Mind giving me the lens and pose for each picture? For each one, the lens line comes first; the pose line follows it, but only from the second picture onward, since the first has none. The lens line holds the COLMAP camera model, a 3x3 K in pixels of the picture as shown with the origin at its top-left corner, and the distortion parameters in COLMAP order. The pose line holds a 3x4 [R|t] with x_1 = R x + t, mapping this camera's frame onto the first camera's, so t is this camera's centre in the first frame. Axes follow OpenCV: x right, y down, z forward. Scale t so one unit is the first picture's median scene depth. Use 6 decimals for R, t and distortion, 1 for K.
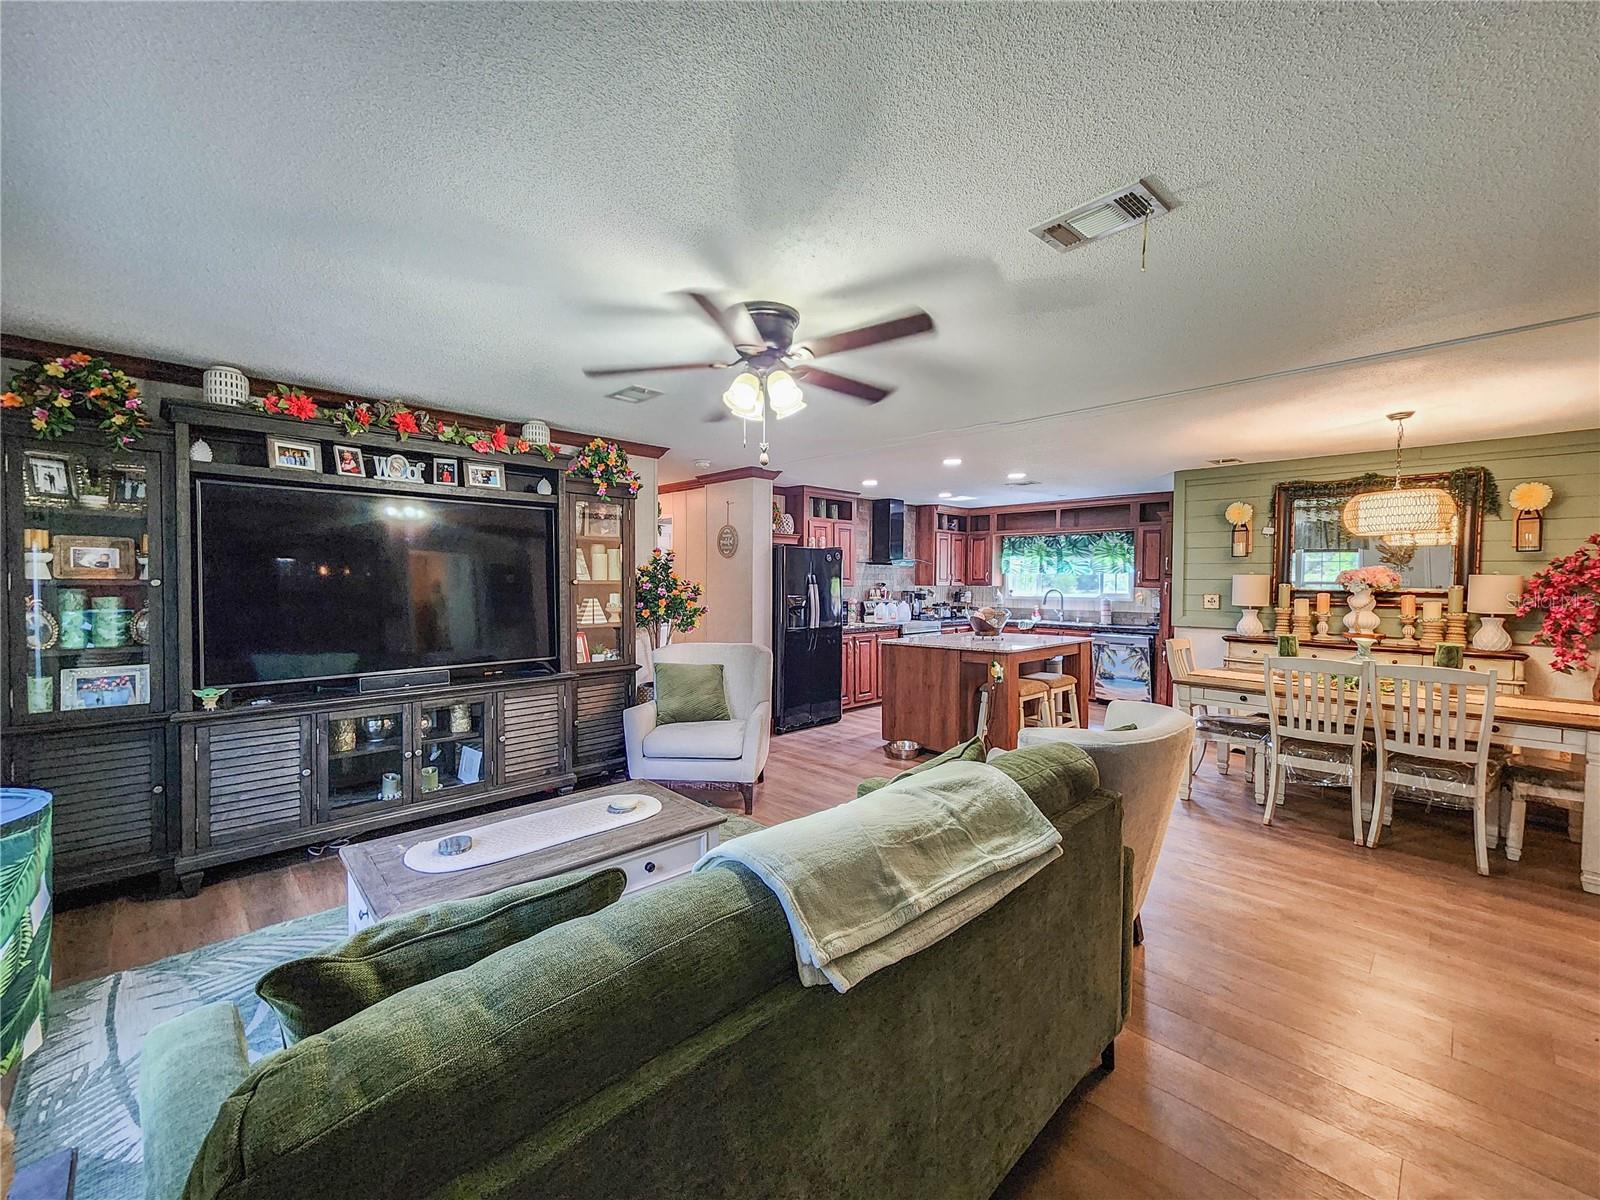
lens RADIAL K [[650.7, 0, 798.5], [0, 650.7, 596.4], [0, 0, 1]] dist [0.002544, 0.000039]
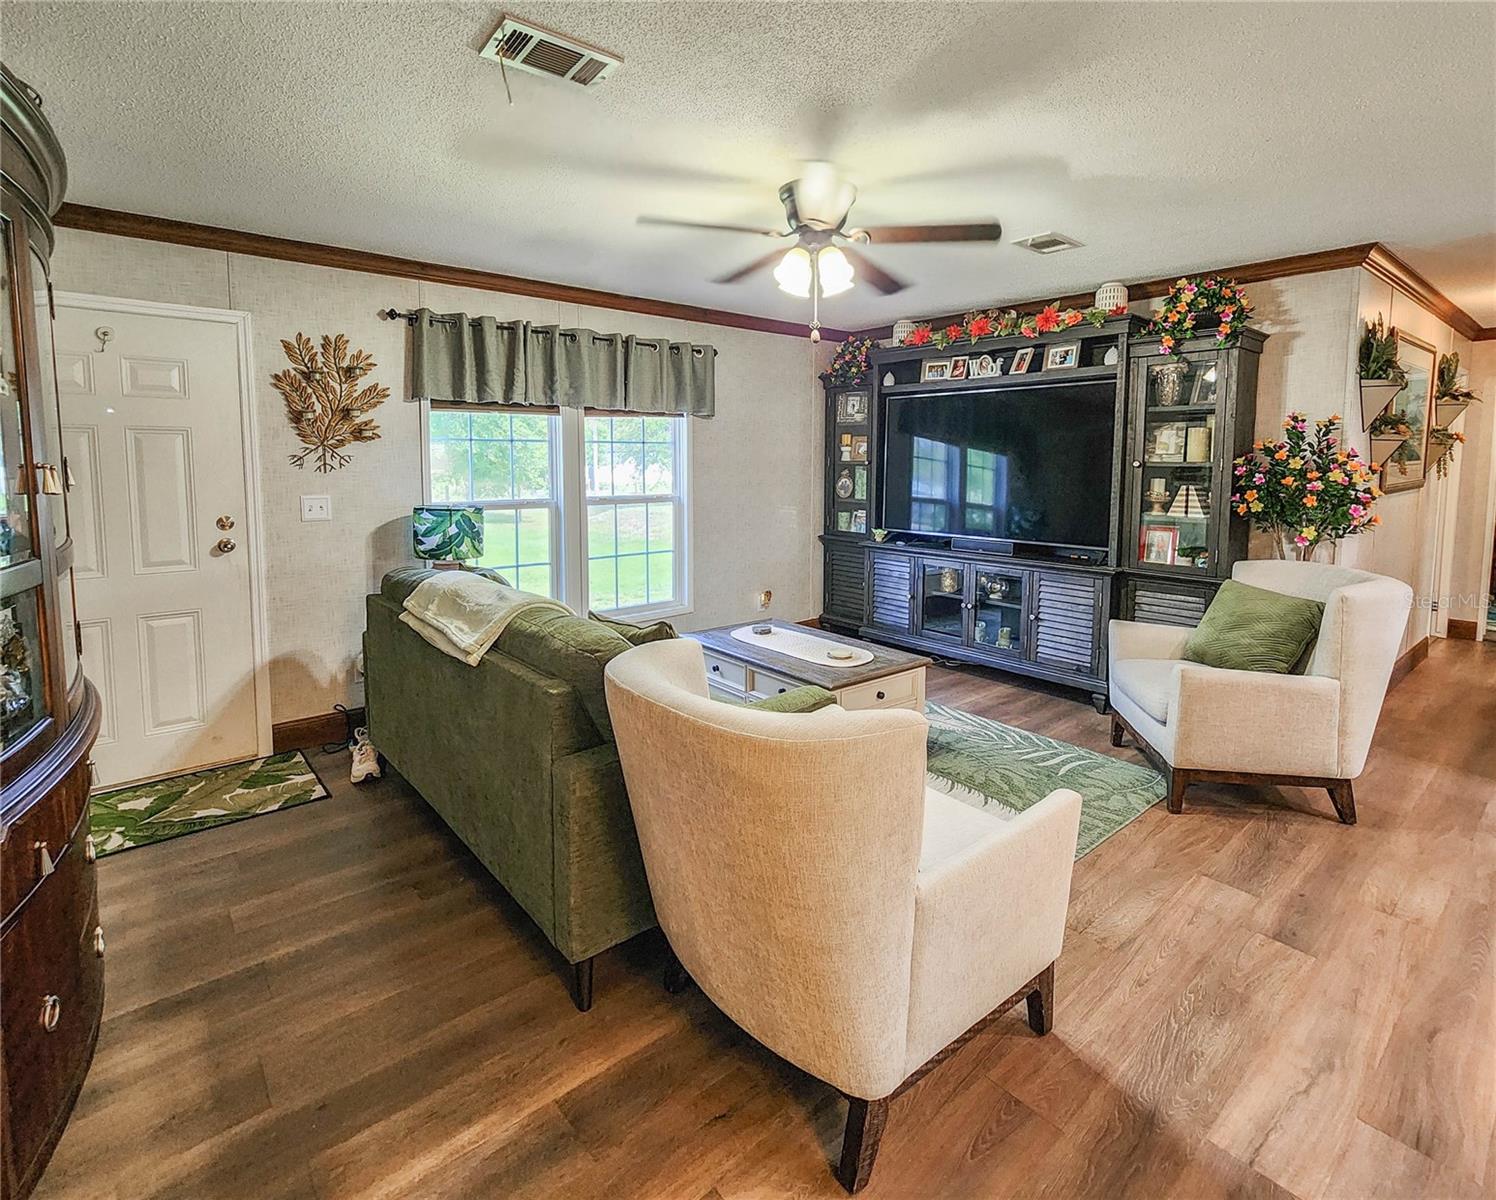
lens RADIAL K [[737.5, 0, 761.2], [0, 737.5, 520.2], [0, 0, 1]] dist [0.003630, 0.001574]
pose [[-0.060844, 0.081896, -0.994782, 0.696661], [-0.025122, 0.996187, 0.083548, -0.019076], [0.997831, 0.030074, -0.058554, 0.622203]]
